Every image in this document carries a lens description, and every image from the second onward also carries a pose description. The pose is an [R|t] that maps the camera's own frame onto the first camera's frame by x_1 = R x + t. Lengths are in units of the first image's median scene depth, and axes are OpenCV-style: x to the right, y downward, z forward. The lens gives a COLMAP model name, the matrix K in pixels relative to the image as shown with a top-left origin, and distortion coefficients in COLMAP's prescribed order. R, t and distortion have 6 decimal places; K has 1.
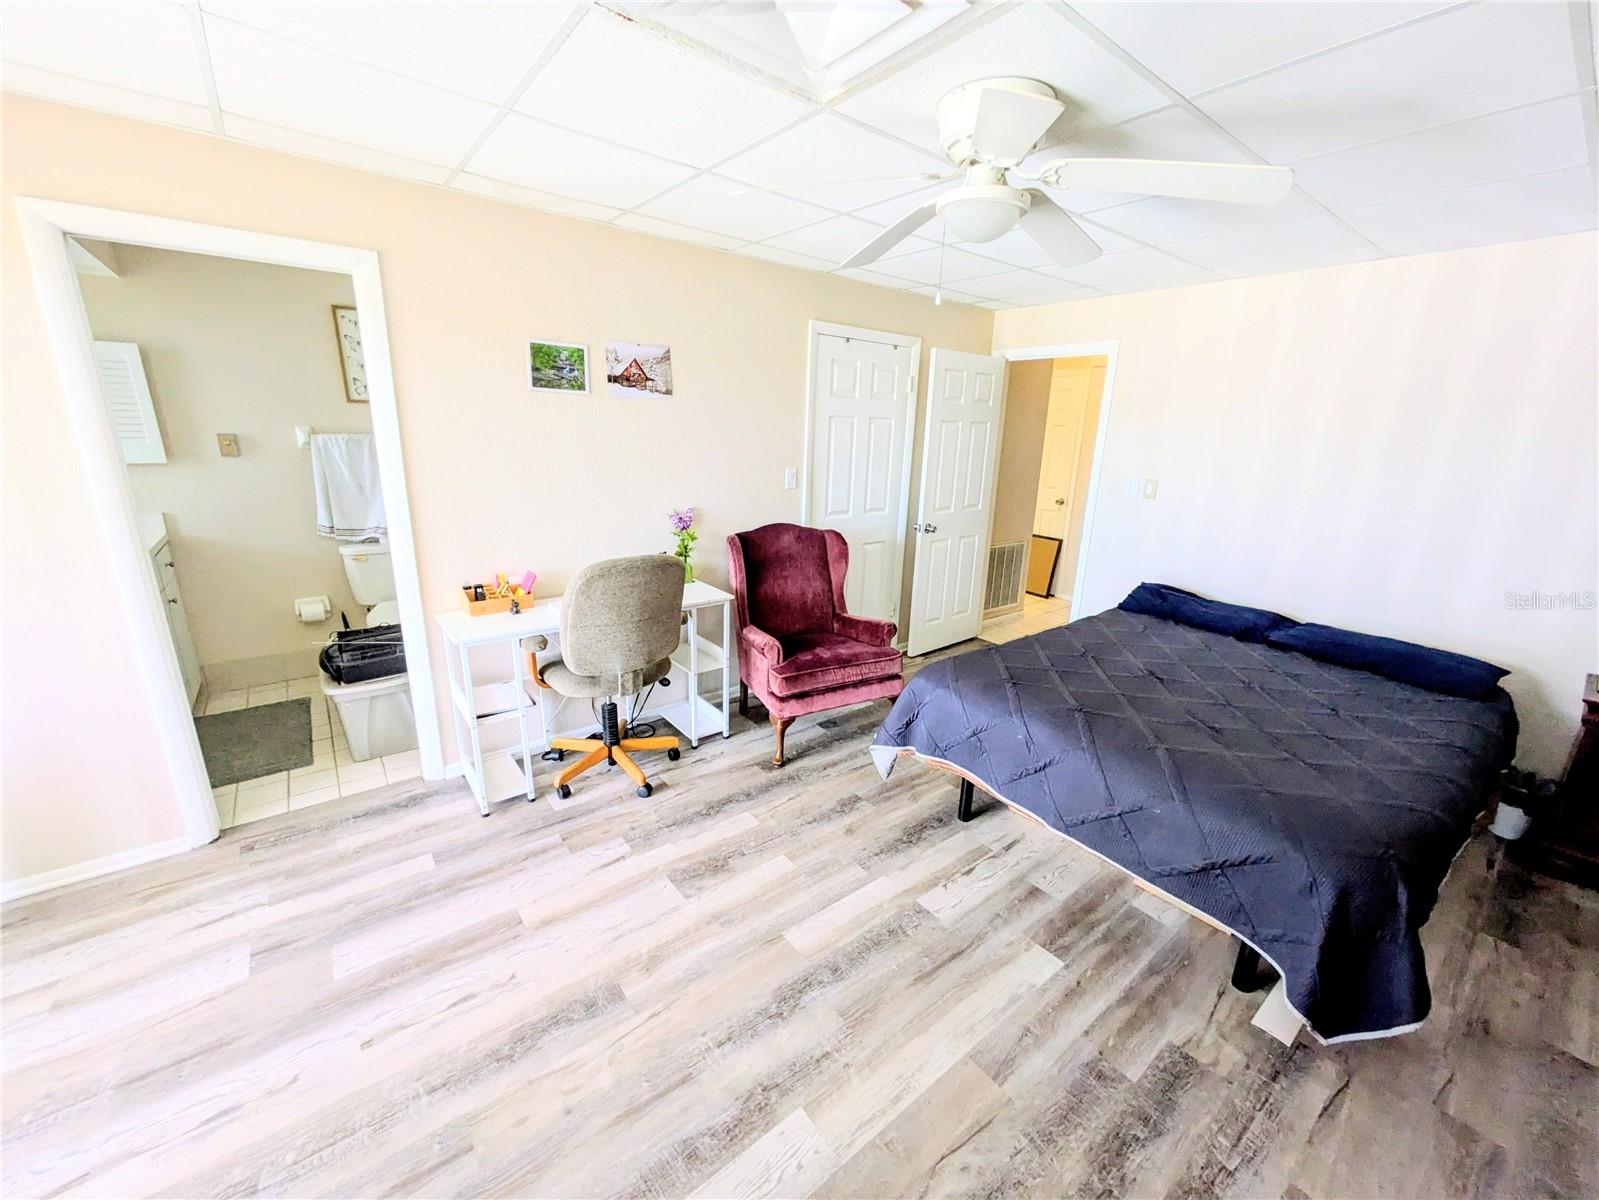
lens RADIAL K [[639.5, 0, 799.5], [0, 639.5, 600.0], [0, 0, 1]] dist [-0.000152, 0.000225]
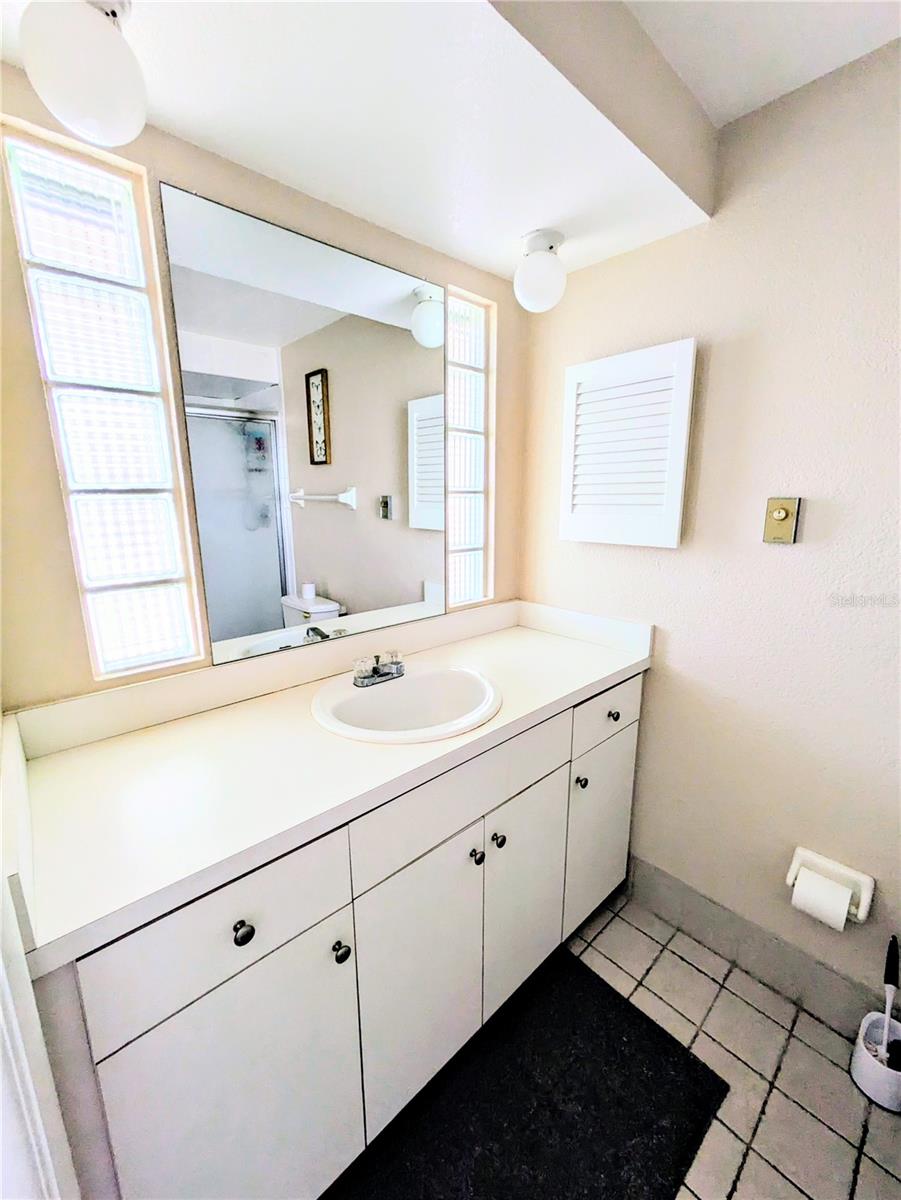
lens RADIAL K [[481.9, 0, 450.5], [0, 481.9, 600.0], [0, 0, 1]] dist [-0.001912, -0.000224]
pose [[0.072231, 0.177121, -0.981535, -0.248827], [-0.253473, 0.955055, 0.153689, -0.082356], [0.964642, 0.237692, 0.113880, 0.337965]]
